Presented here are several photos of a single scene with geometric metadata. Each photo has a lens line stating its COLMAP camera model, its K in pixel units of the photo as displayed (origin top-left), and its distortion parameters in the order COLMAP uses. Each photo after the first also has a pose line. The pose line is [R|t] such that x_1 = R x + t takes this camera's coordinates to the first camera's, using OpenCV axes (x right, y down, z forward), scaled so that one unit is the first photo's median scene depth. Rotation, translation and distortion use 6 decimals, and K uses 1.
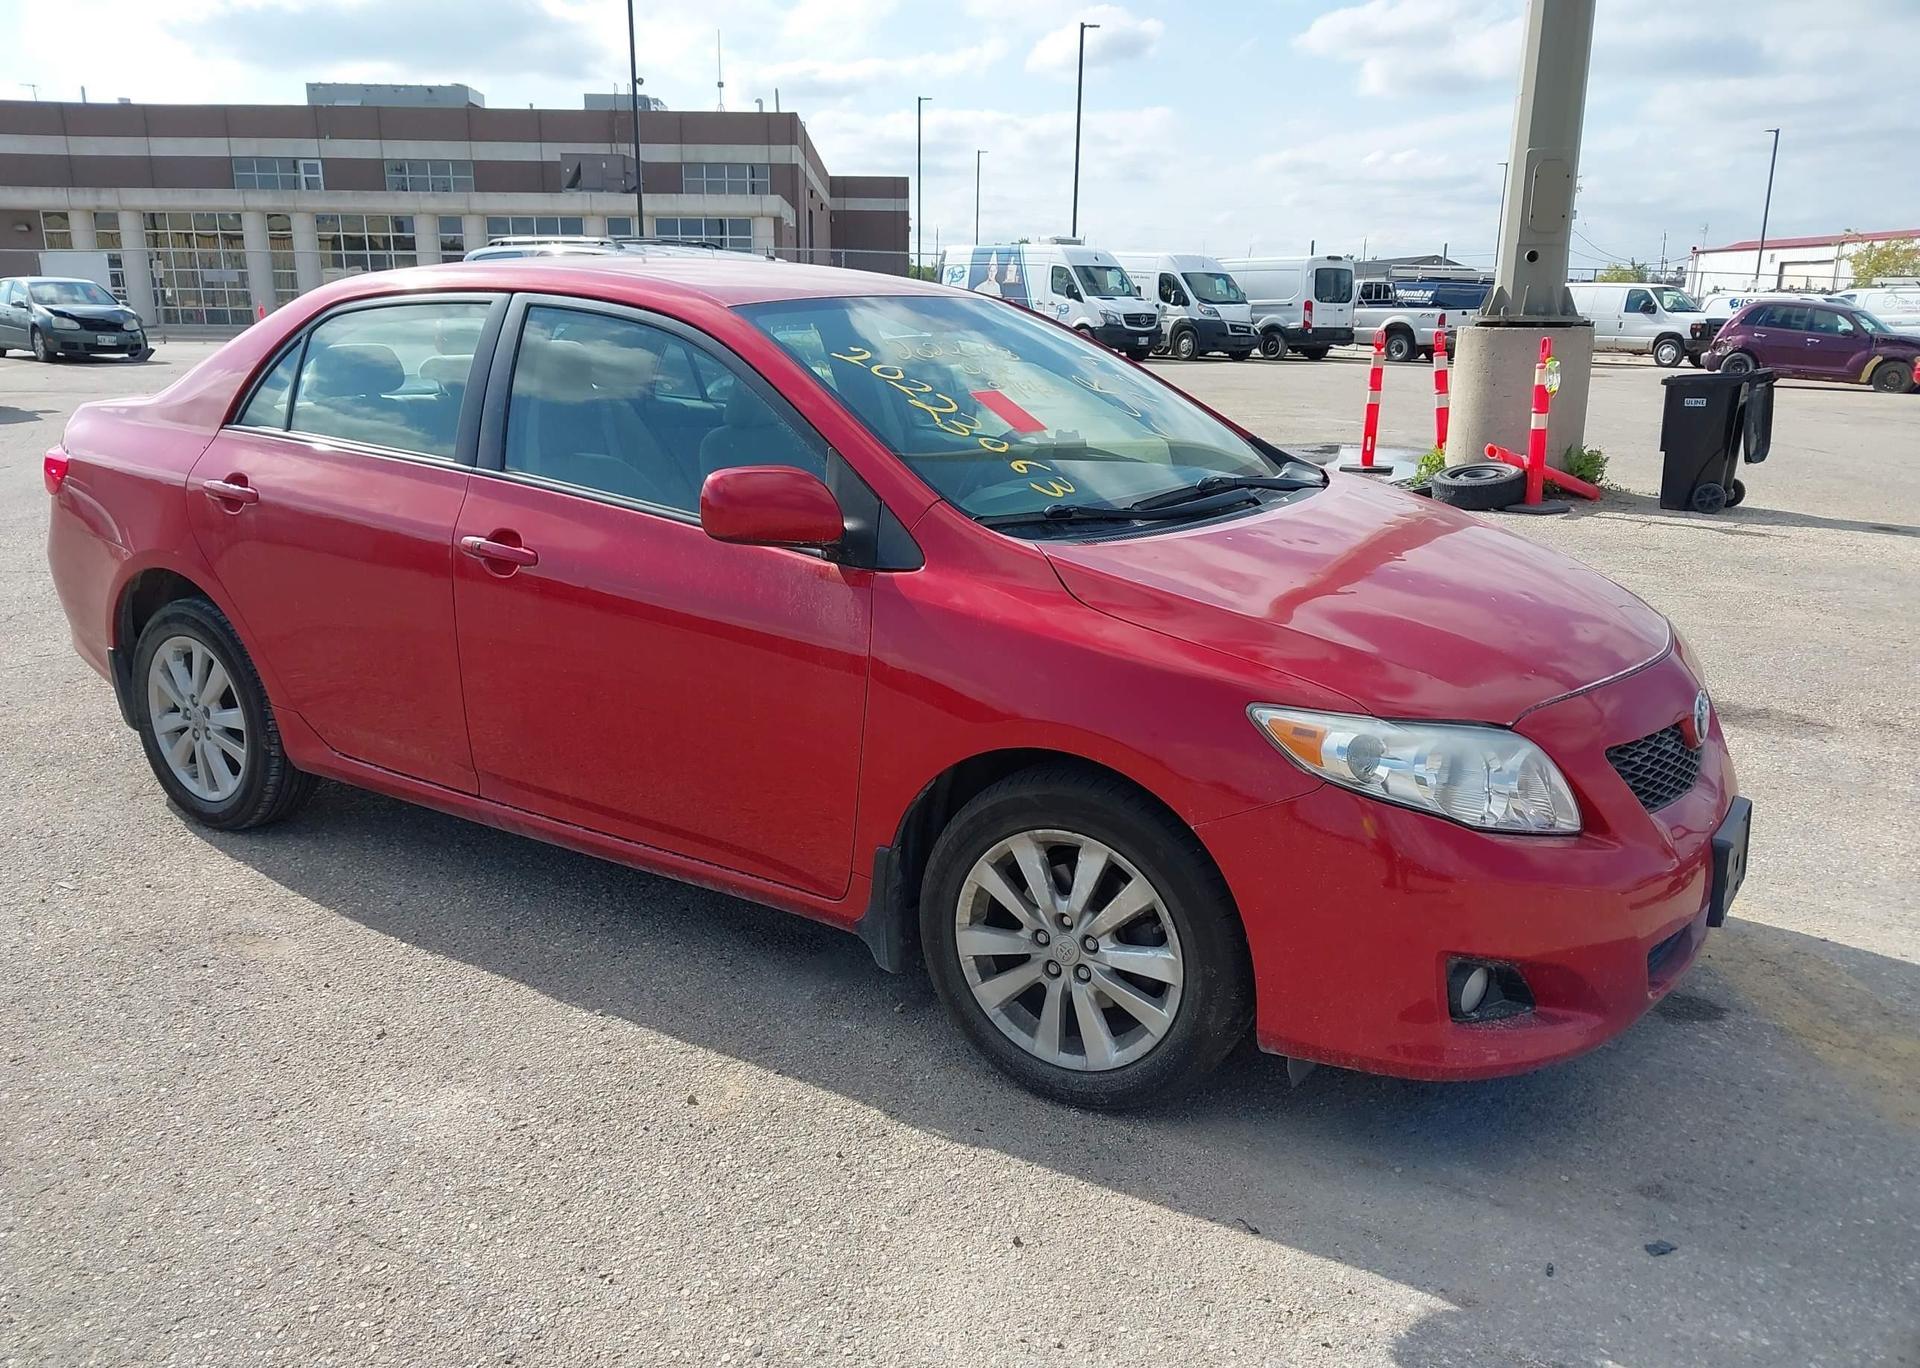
lens RADIAL K [[1516.1, 0, 957.5], [0, 1516.1, 744.2], [0, 0, 1]] dist [-0.004630, 0.006946]
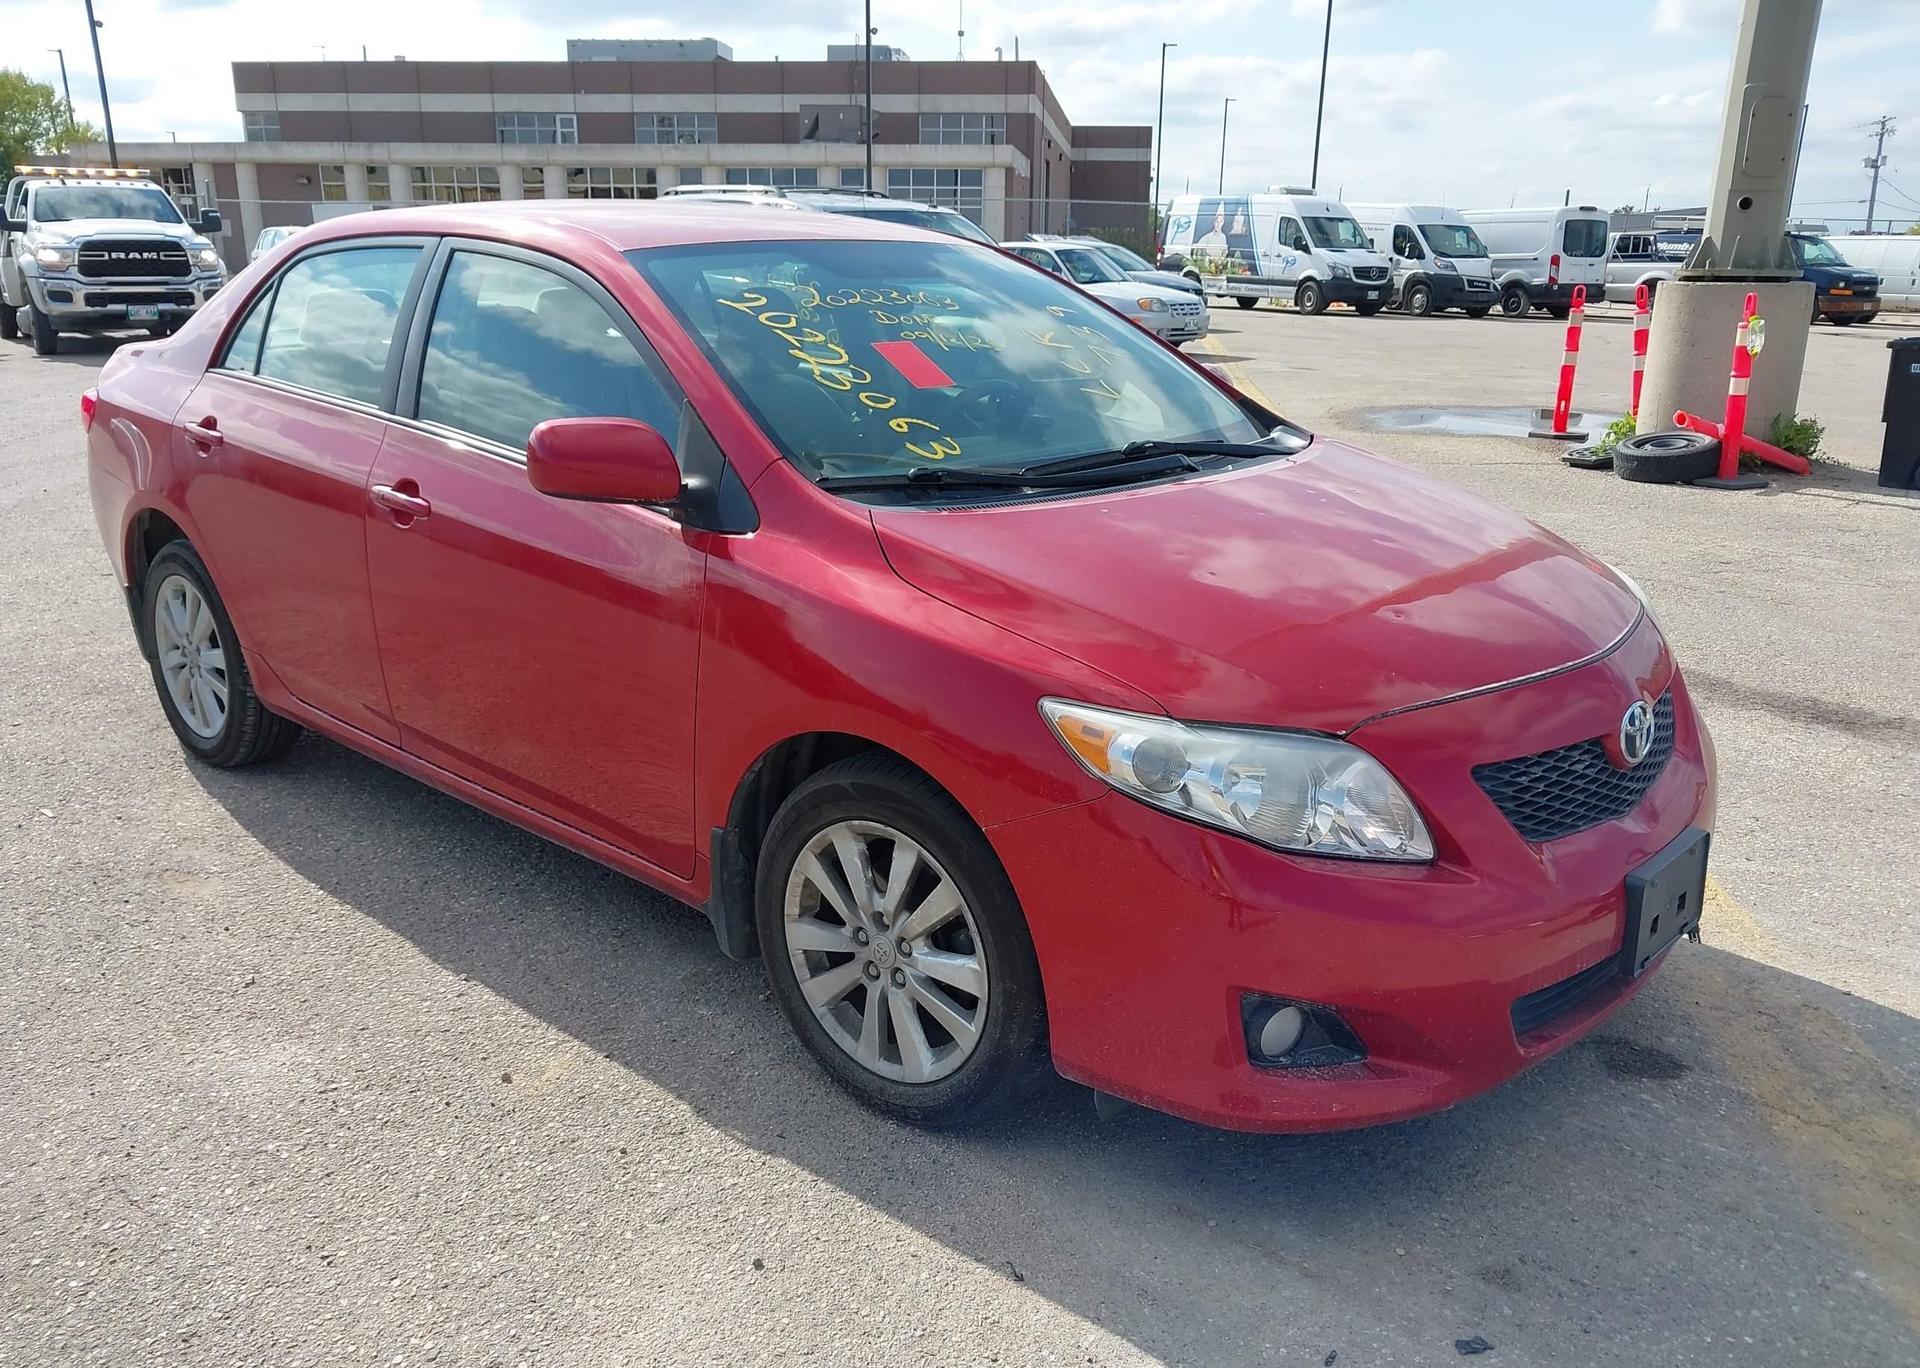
lens RADIAL K [[1519.5, 0, 963.1], [0, 1519.5, 742.1], [0, 0, 1]] dist [-0.026762, 0.045209]
pose [[0.987886, 0.050623, -0.146689, 0.168431], [-0.046567, 0.998436, 0.030950, -0.015196], [0.148026, -0.023744, 0.988698, 0.064041]]
